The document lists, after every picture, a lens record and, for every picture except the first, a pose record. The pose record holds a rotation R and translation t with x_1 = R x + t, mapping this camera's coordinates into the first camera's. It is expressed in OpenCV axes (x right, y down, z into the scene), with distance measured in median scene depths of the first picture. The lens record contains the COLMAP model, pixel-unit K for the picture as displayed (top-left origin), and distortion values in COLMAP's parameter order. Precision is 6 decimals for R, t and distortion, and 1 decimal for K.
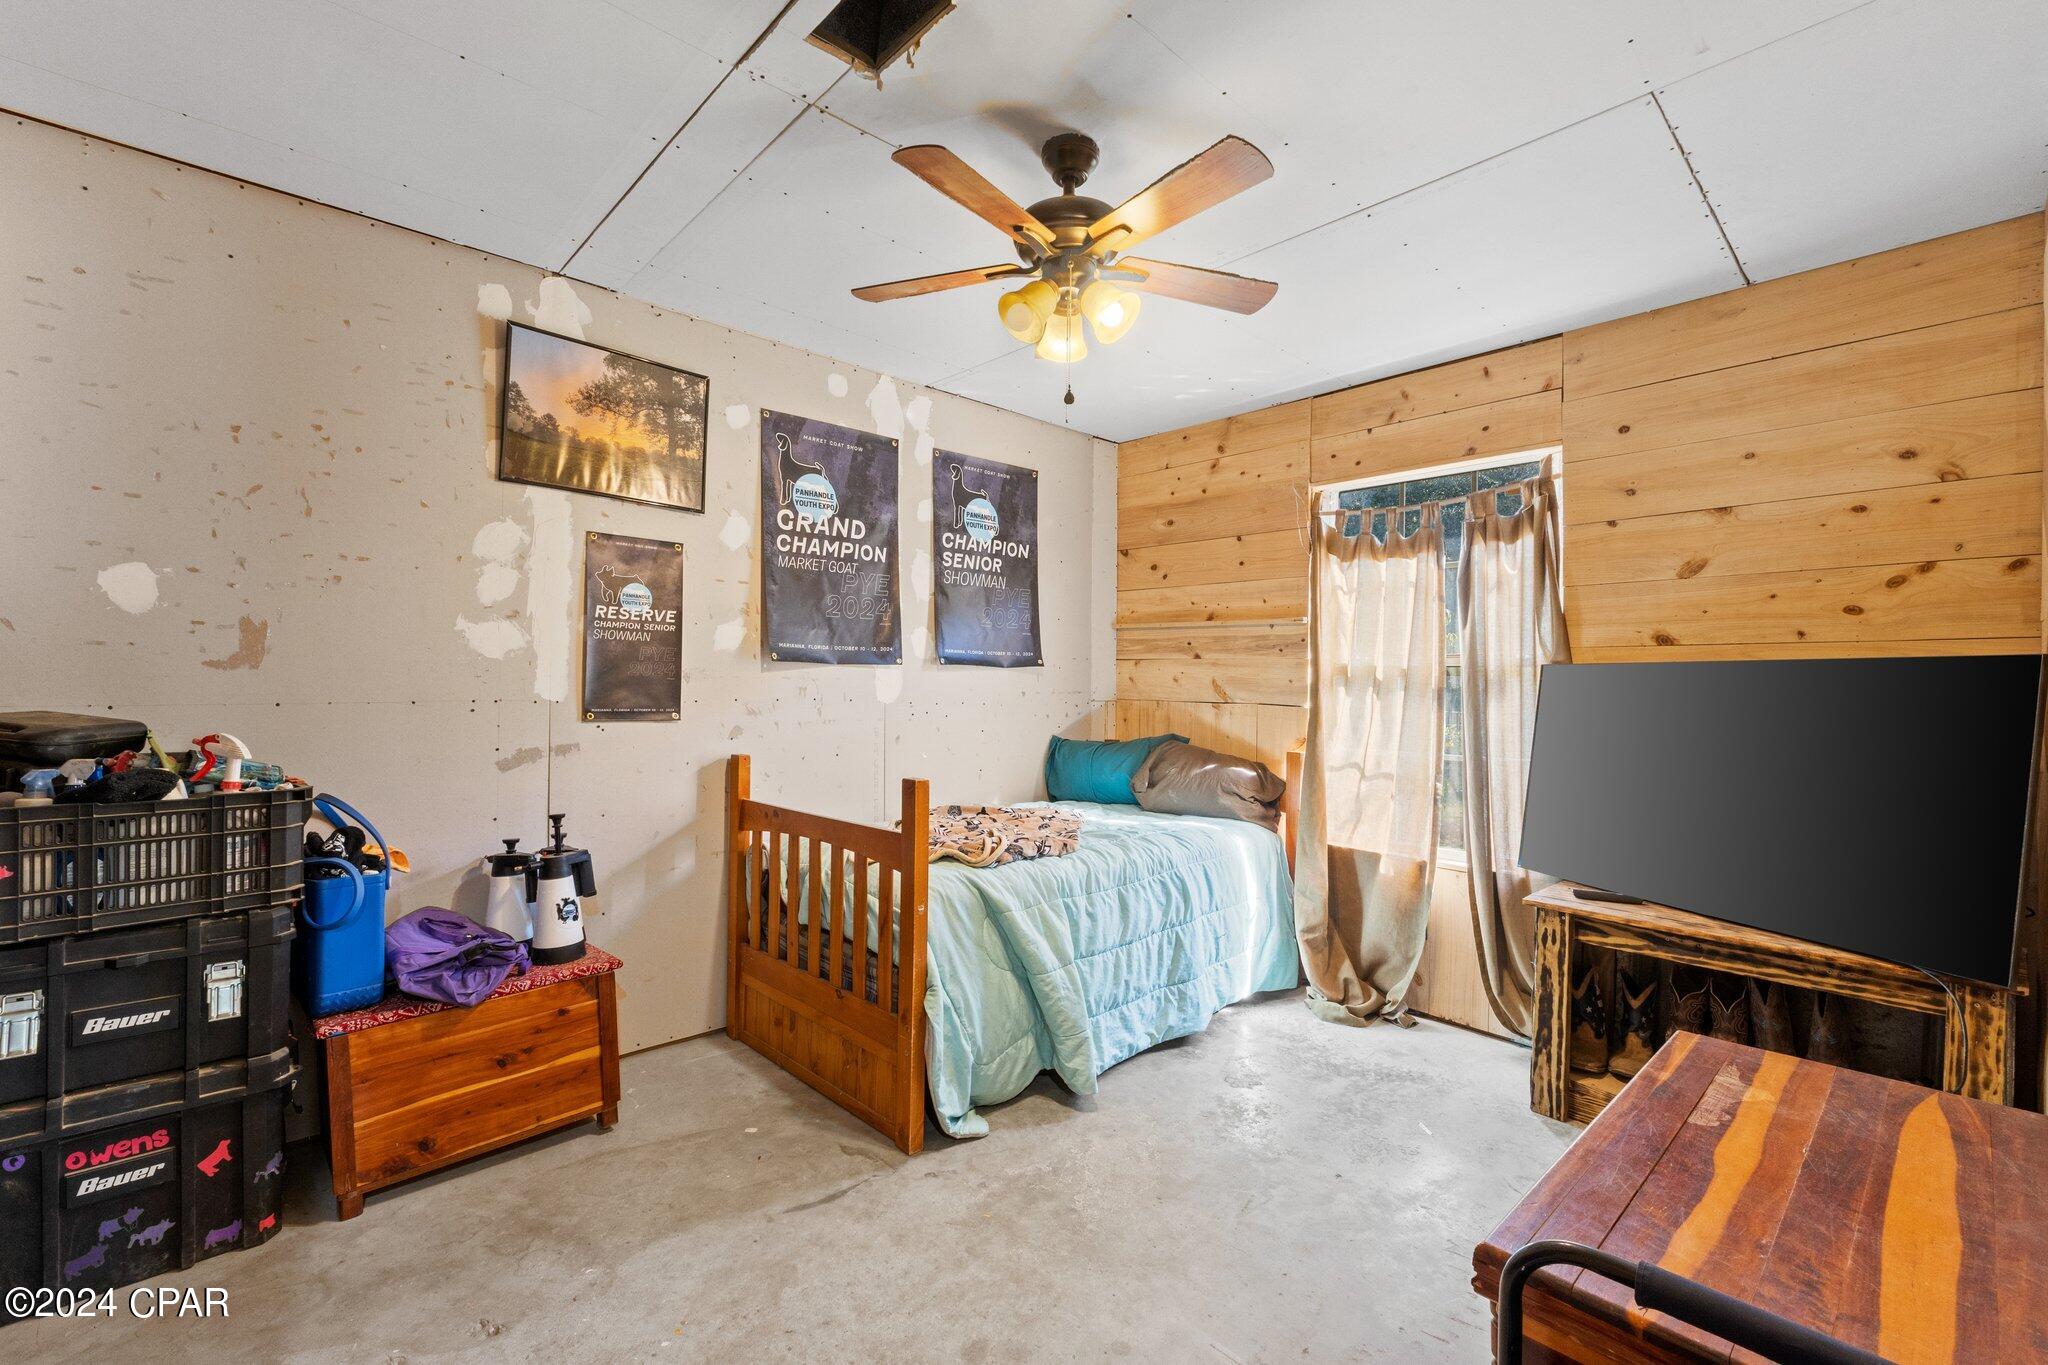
lens RADIAL K [[867.4, 0, 1003.3], [0, 867.4, 683.6], [0, 0, 1]] dist [-0.007526, 0.003652]
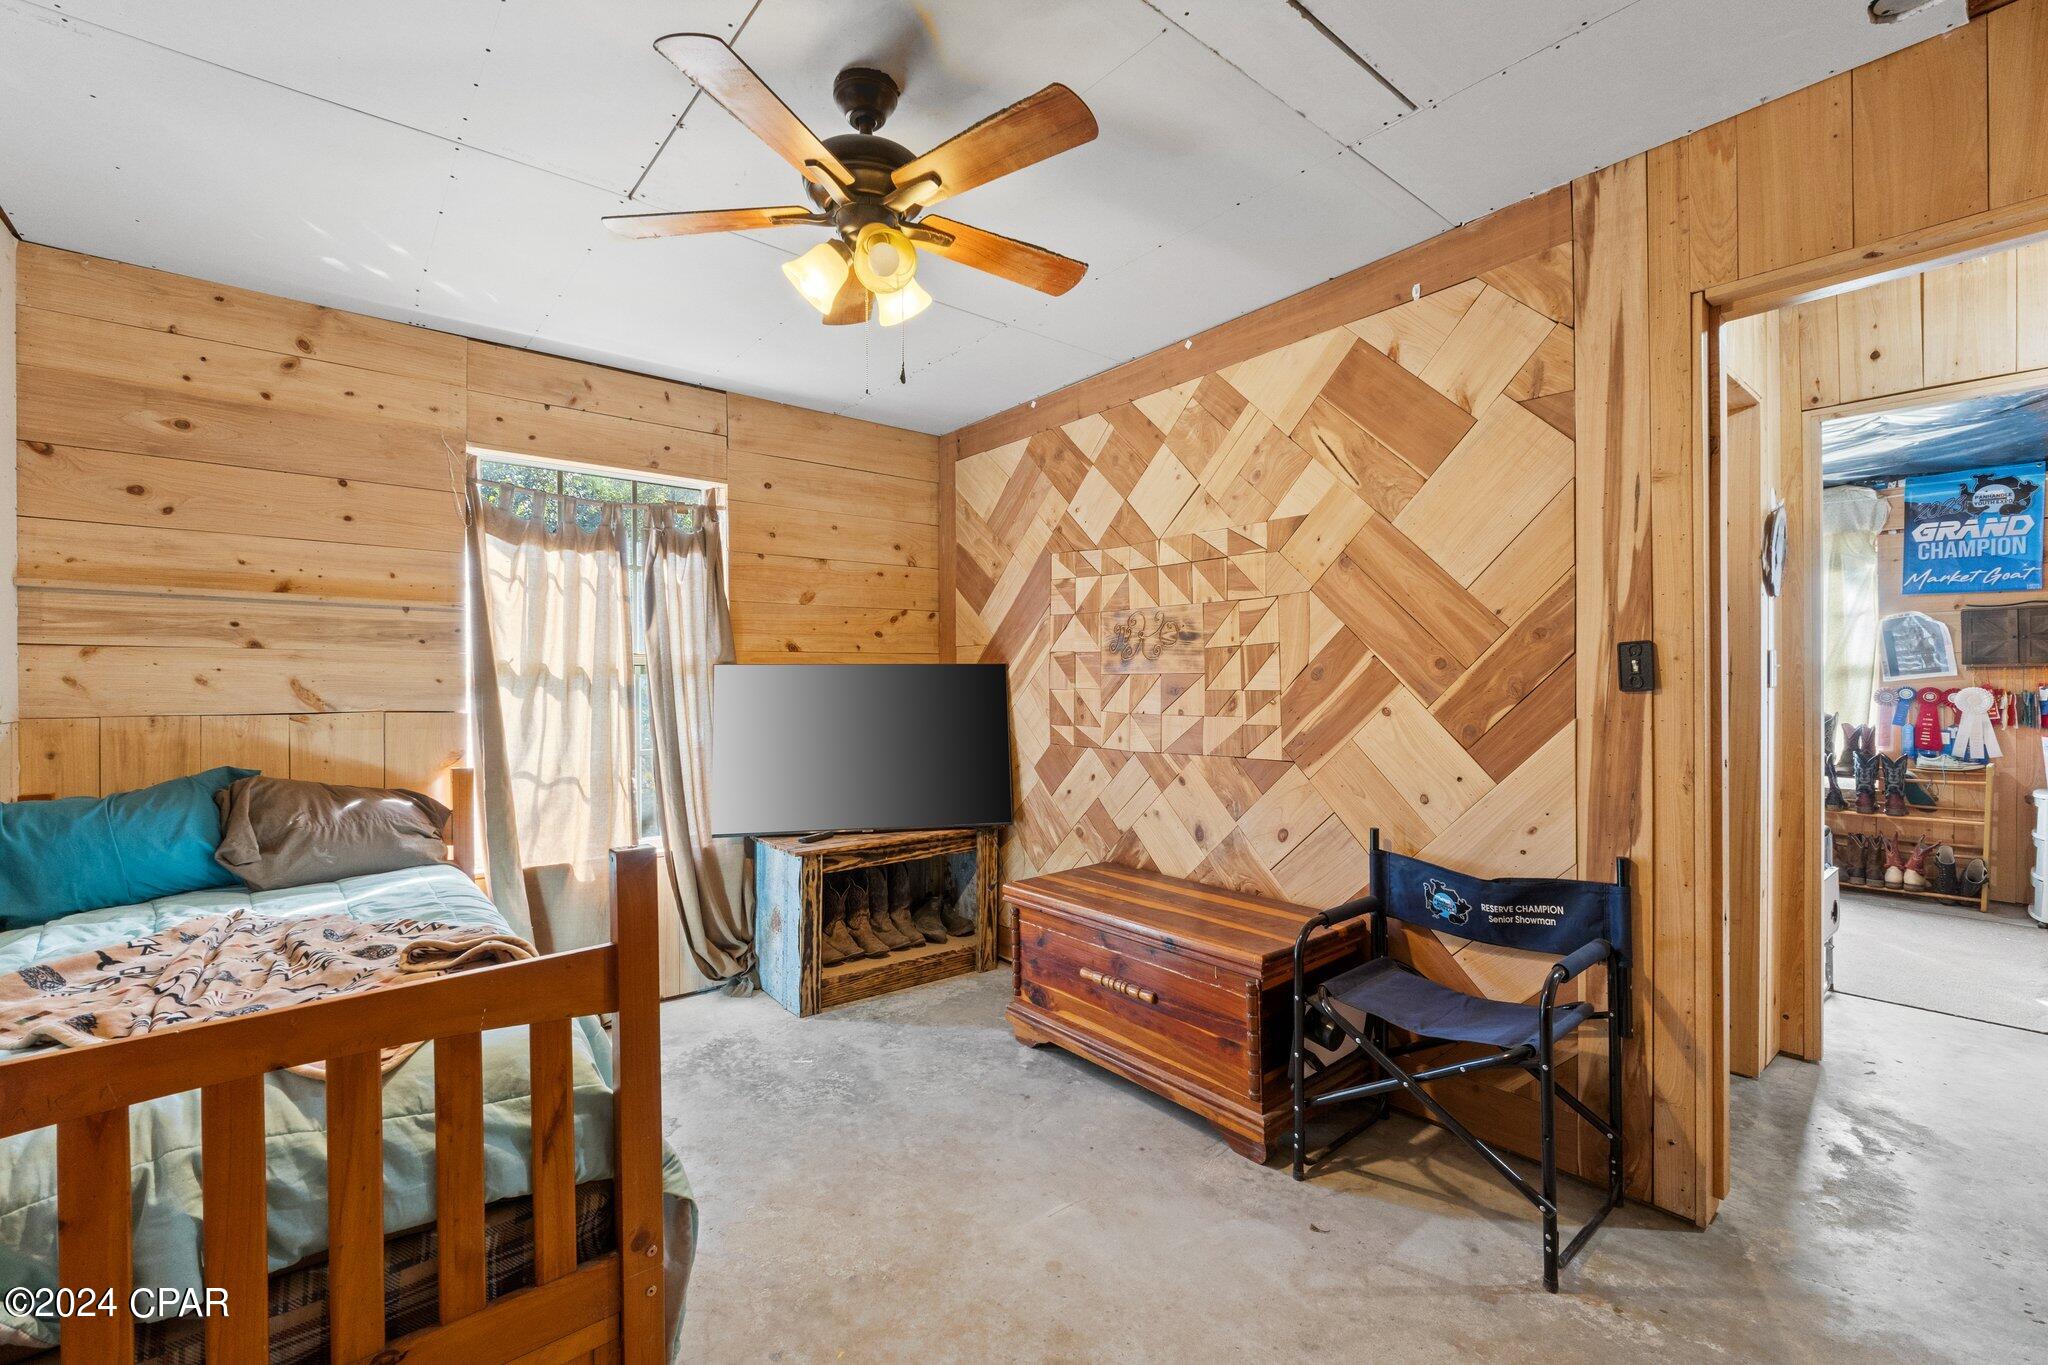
lens RADIAL K [[867.4, 0, 1003.4], [0, 867.4, 679.1], [0, 0, 1]] dist [-0.007526, 0.003652]
pose [[0.047686, -0.008087, 0.998830, -0.472921], [0.008795, 0.999932, 0.007676, -0.006517], [-0.998824, 0.008419, 0.047754, 0.476616]]
